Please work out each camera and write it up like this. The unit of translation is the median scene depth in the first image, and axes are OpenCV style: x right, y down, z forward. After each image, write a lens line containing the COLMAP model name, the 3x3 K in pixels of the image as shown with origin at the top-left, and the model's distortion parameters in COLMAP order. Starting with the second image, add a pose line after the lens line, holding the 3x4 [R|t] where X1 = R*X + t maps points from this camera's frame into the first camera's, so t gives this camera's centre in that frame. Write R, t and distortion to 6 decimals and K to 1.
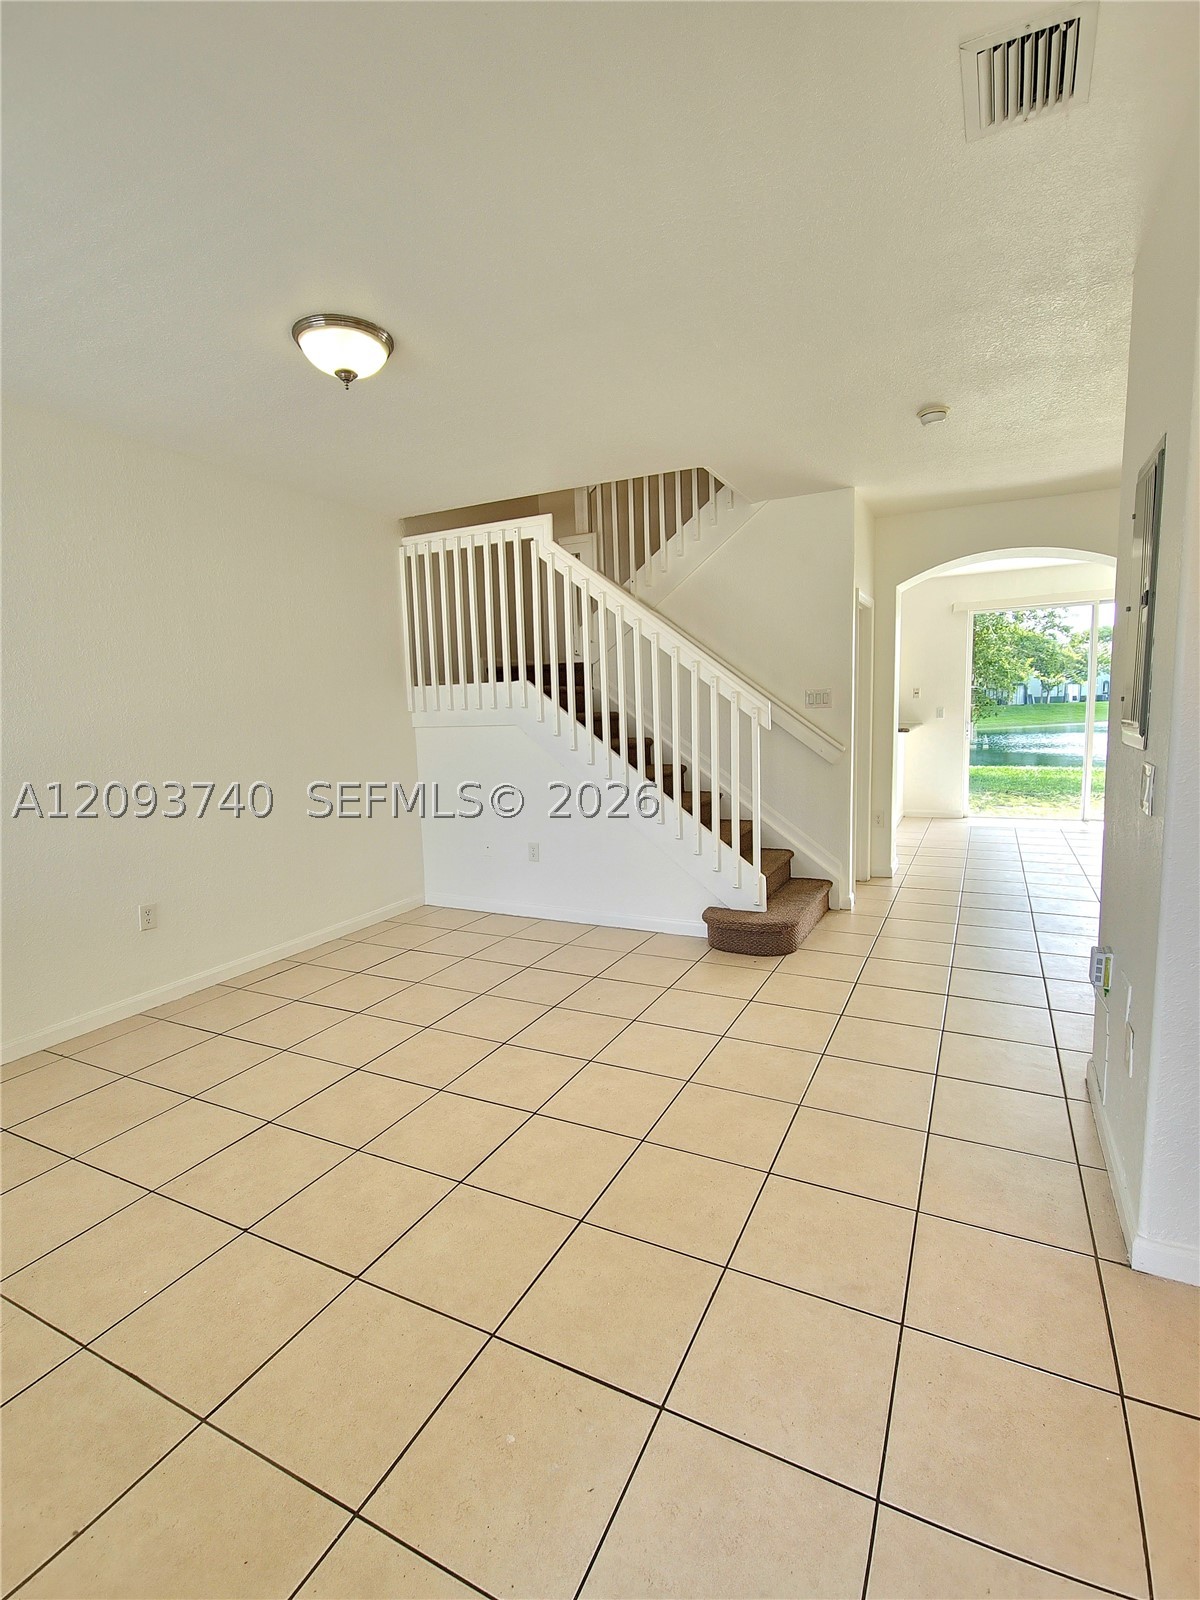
lens RADIAL K [[751.7, 0, 610.3], [0, 751.7, 794.3], [0, 0, 1]] dist [0.004449, -0.000589]
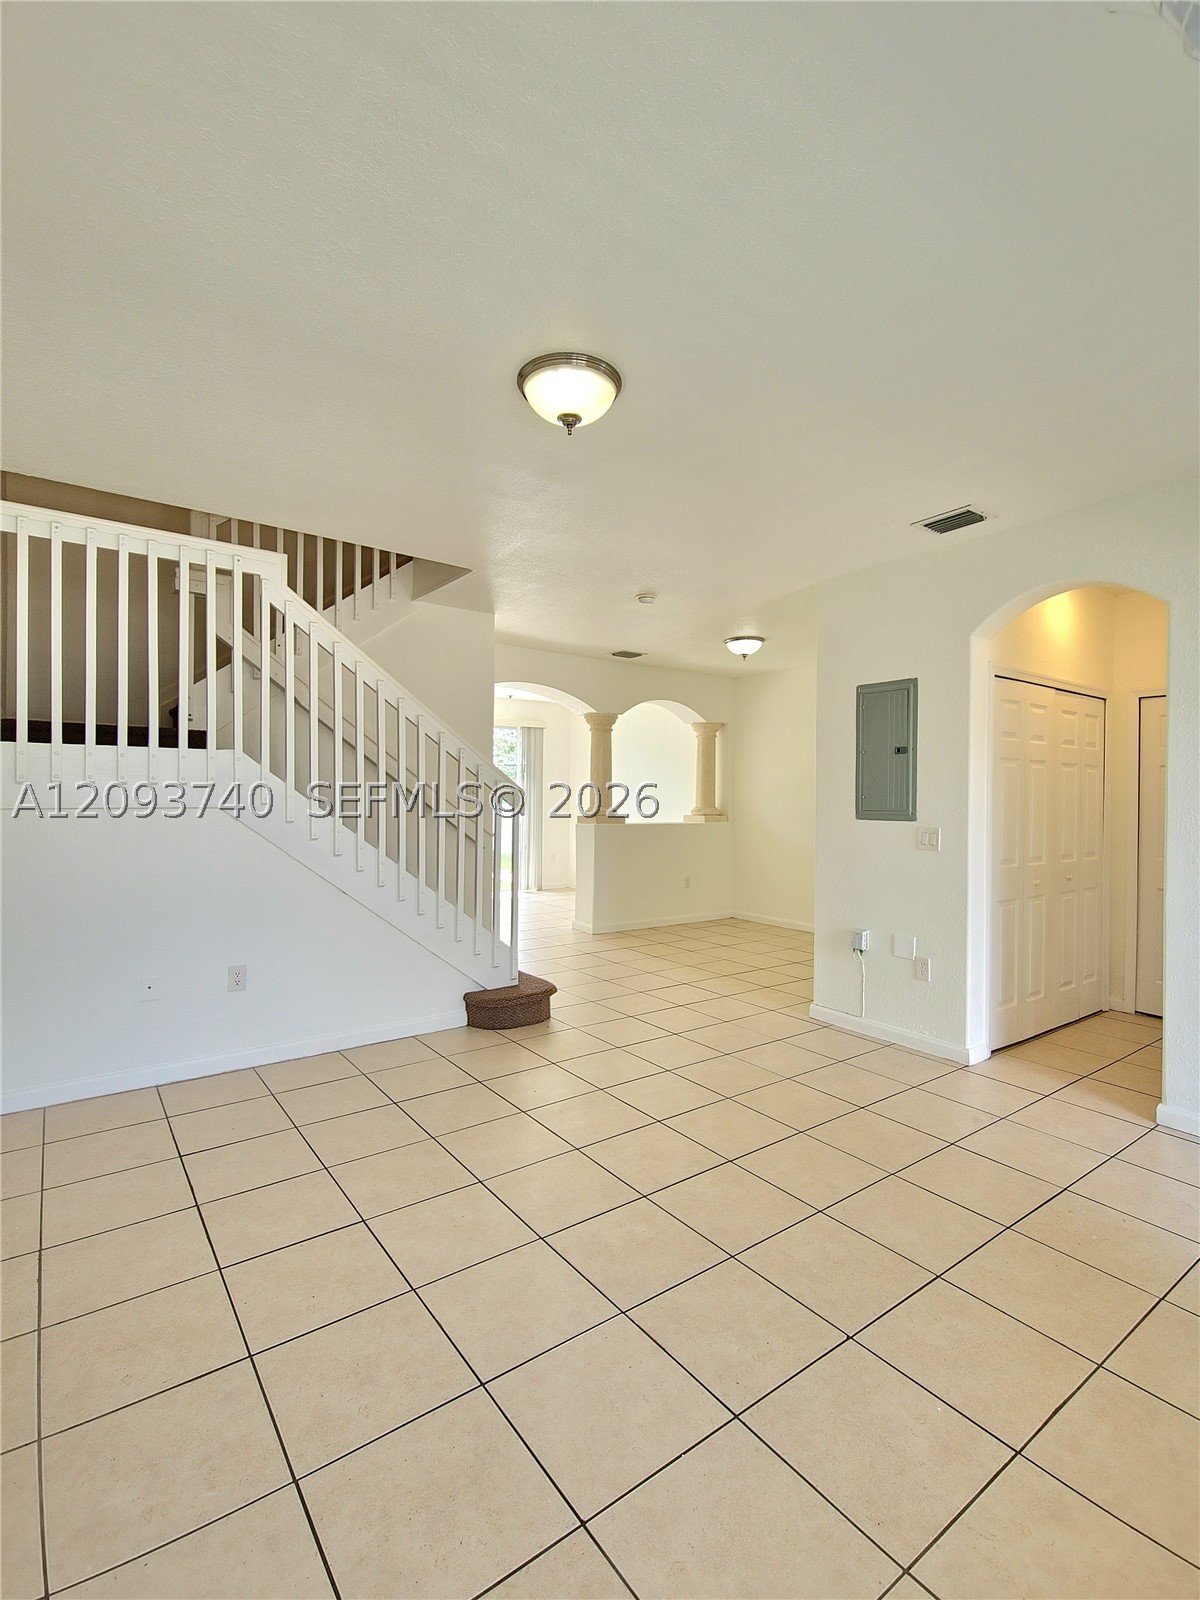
lens RADIAL K [[751.7, 0, 611.5], [0, 751.7, 796.8], [0, 0, 1]] dist [0.004449, -0.000589]
pose [[0.452730, 0.028703, 0.891186, -0.661465], [0.085973, 0.993420, -0.075670, -0.015192], [-0.887493, 0.110876, 0.447283, 0.350479]]
